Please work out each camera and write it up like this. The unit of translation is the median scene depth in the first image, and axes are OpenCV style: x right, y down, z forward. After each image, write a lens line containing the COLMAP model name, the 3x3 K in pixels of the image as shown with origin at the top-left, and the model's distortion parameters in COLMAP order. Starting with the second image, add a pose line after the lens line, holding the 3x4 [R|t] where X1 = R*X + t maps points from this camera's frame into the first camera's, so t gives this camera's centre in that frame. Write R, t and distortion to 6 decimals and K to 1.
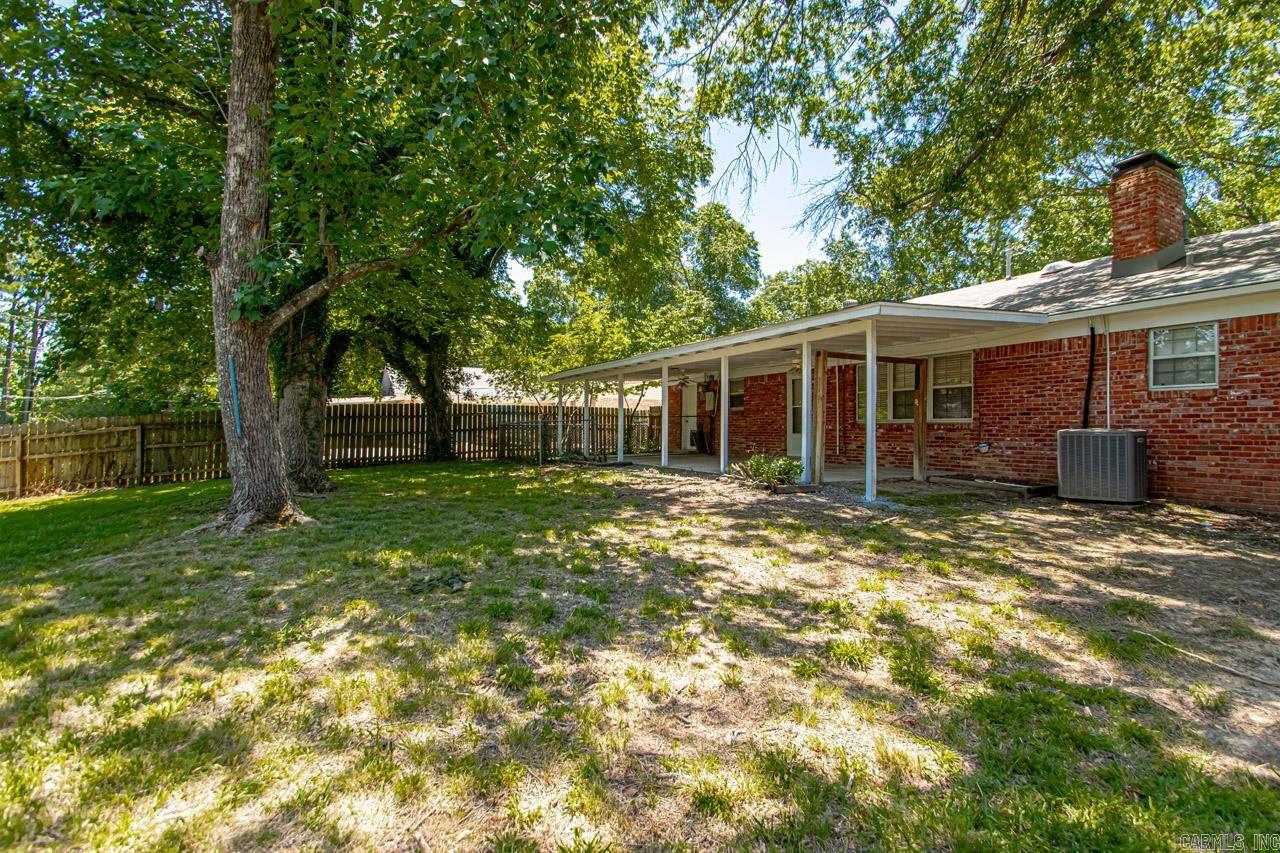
lens RADIAL K [[594.9, 0, 650.7], [0, 594.9, 423.3], [0, 0, 1]] dist [0.013050, -0.015148]
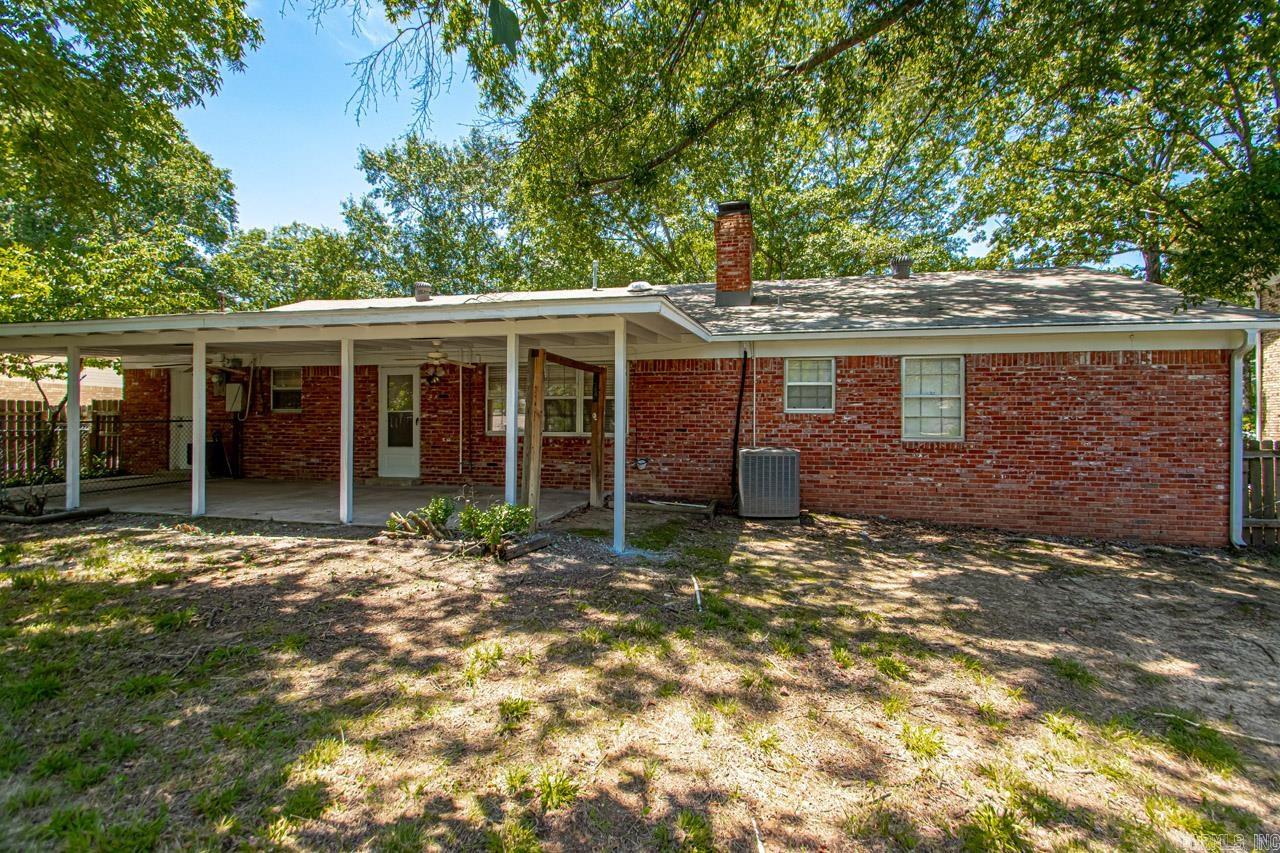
lens RADIAL K [[594.9, 0, 649.7], [0, 594.9, 423.6], [0, 0, 1]] dist [0.013050, -0.015148]
pose [[0.672977, 0.000182, 0.739663, -0.154159], [-0.011696, 0.999878, 0.010396, -0.038617], [-0.739571, -0.015648, 0.672897, 0.388443]]
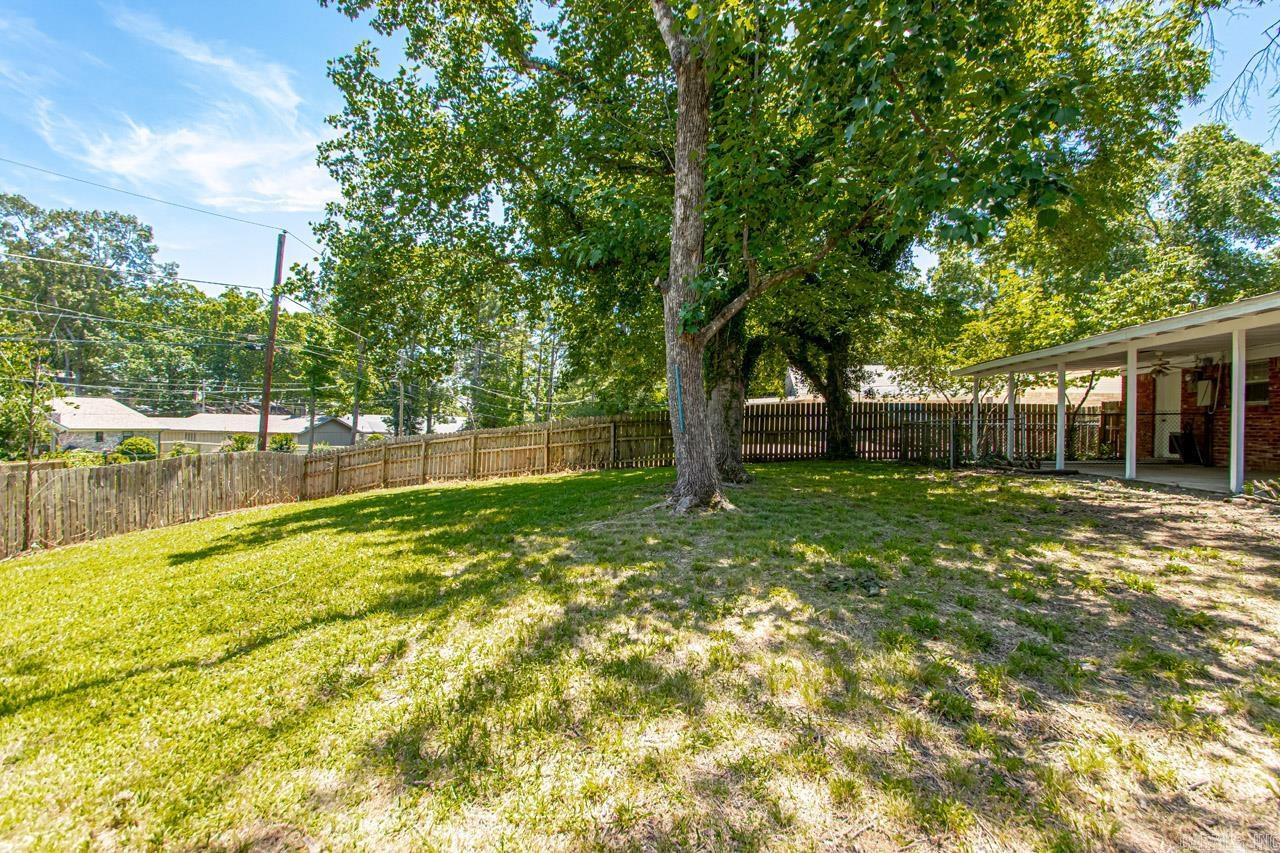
lens RADIAL K [[594.9, 0, 652.2], [0, 594.9, 424.3], [0, 0, 1]] dist [0.013050, -0.015148]
pose [[0.802163, 0.005651, -0.597079, -0.018079], [-0.003638, 0.999983, 0.004576, 0.000549], [0.597094, -0.001499, 0.802170, 0.005608]]
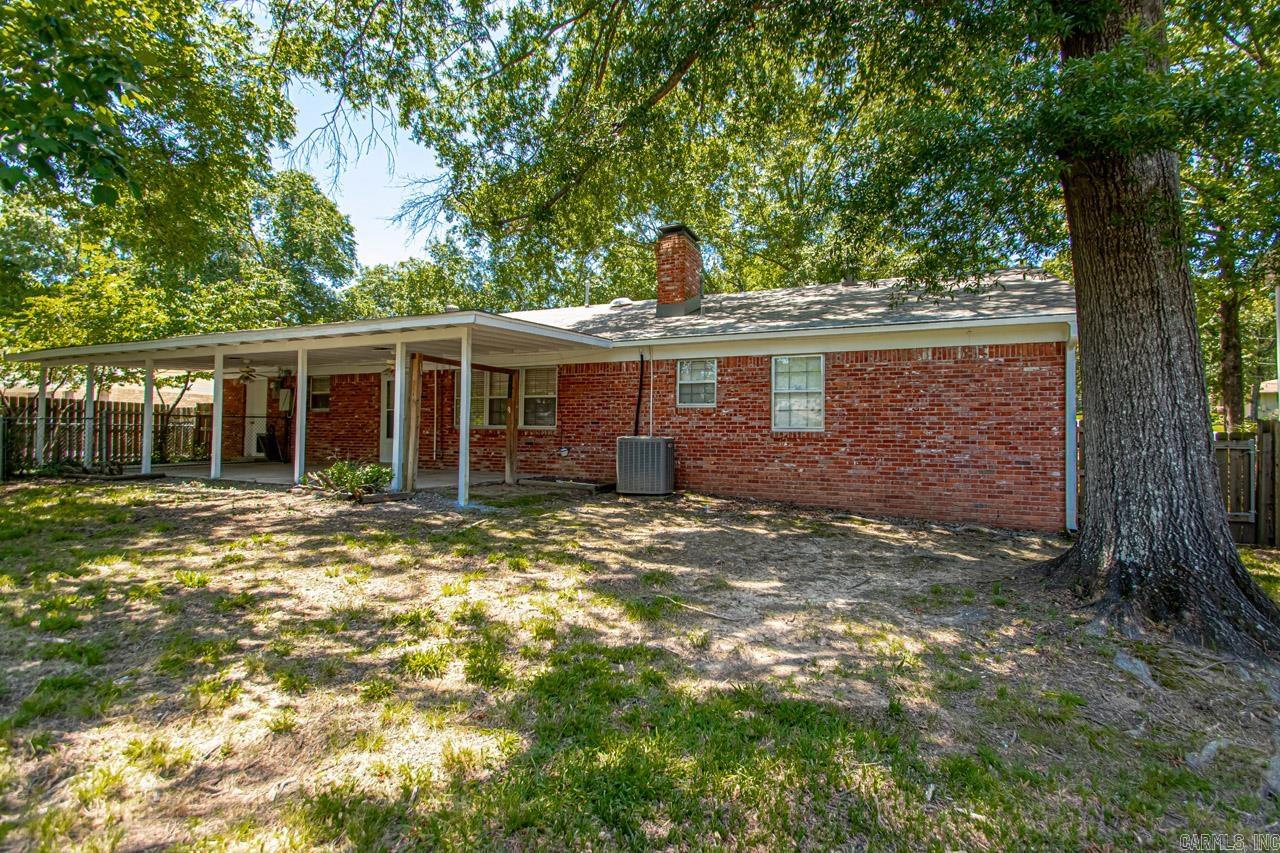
lens RADIAL K [[594.9, 0, 650.9], [0, 594.9, 423.4], [0, 0, 1]] dist [0.013050, -0.015148]
pose [[0.799590, 0.021072, 0.600176, 0.011857], [-0.016226, 0.999777, -0.013485, -0.000835], [-0.600327, 0.001044, 0.799754, -0.004354]]
